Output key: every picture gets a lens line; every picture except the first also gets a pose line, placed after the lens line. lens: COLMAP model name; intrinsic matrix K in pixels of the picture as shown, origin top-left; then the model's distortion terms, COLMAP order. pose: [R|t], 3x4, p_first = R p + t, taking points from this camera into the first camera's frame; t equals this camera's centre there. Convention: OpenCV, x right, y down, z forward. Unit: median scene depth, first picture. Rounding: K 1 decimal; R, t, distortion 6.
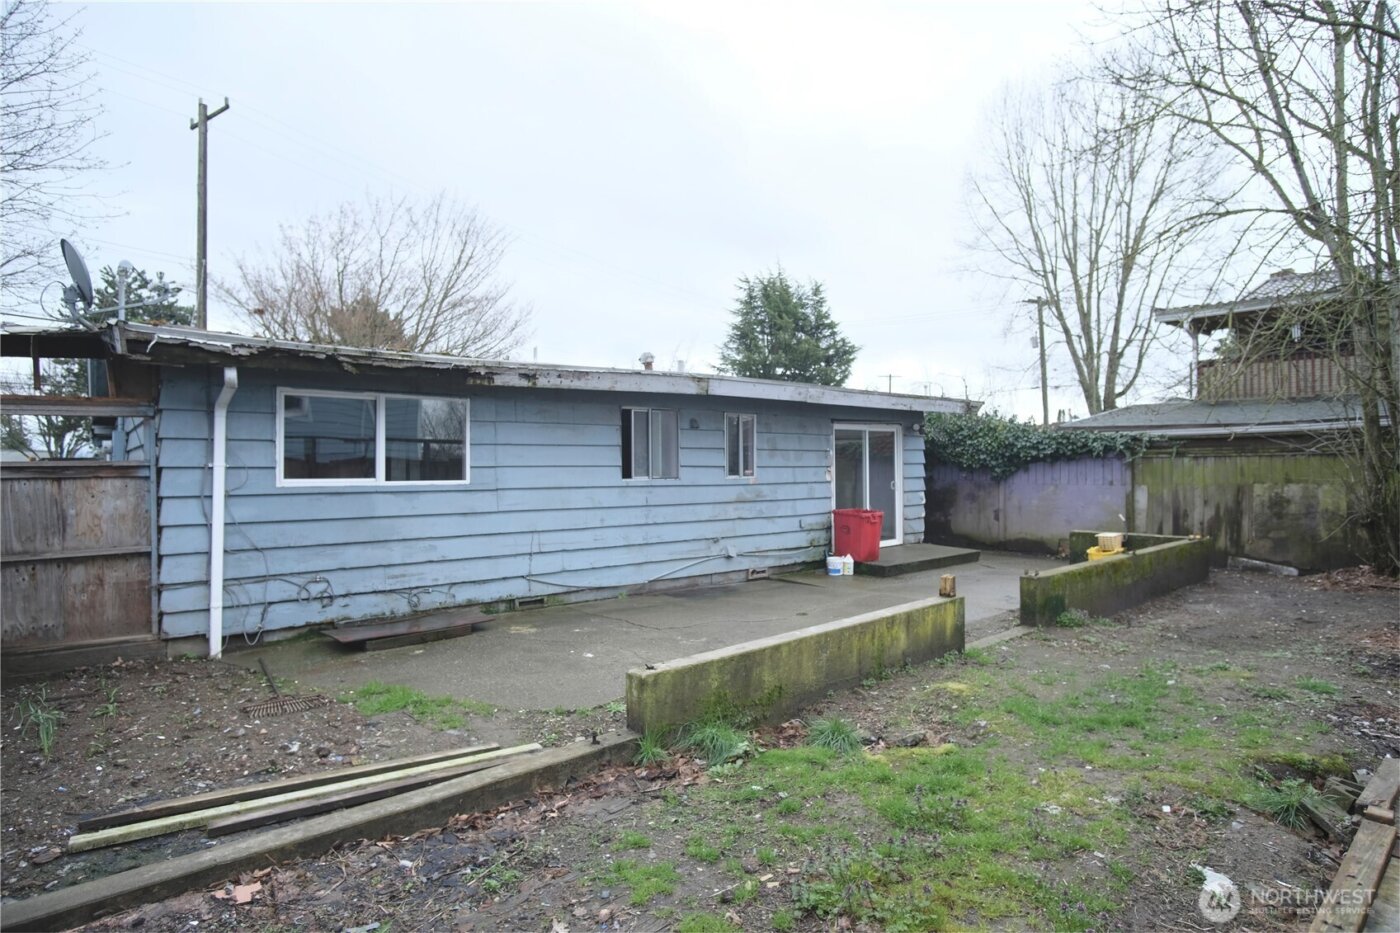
lens RADIAL K [[757.1, 0, 707.6], [0, 757.1, 464.6], [0, 0, 1]] dist [-0.032160, 0.007623]
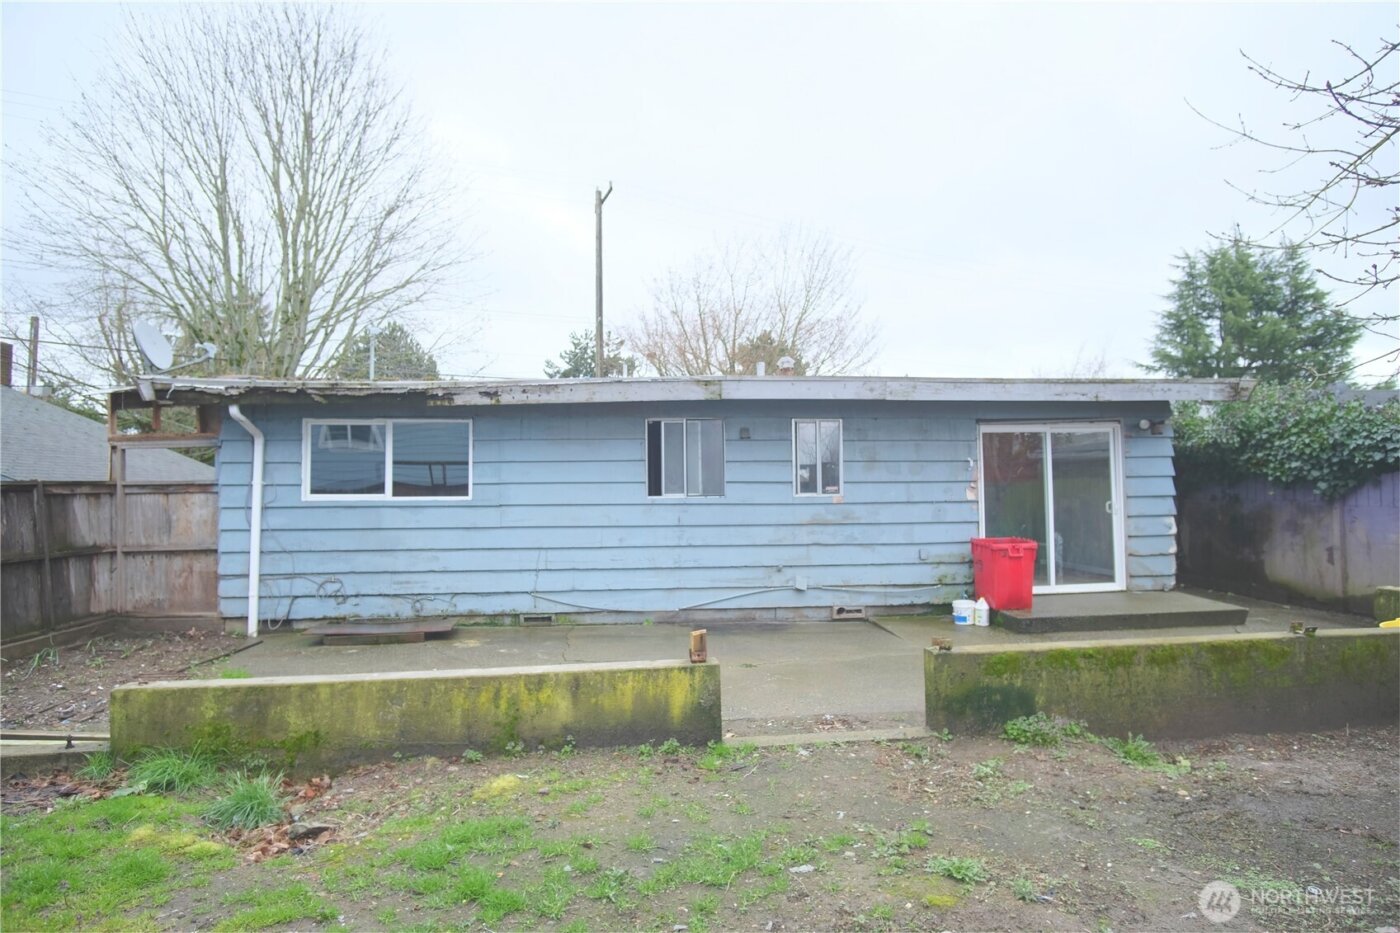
lens RADIAL K [[757.1, 0, 702.9], [0, 757.1, 463.2], [0, 0, 1]] dist [-0.032160, 0.007623]
pose [[0.818284, -0.023270, -0.574342, 0.489817], [0.006143, 0.999477, -0.031741, 0.008678], [0.574781, 0.022445, 0.818000, 0.283193]]
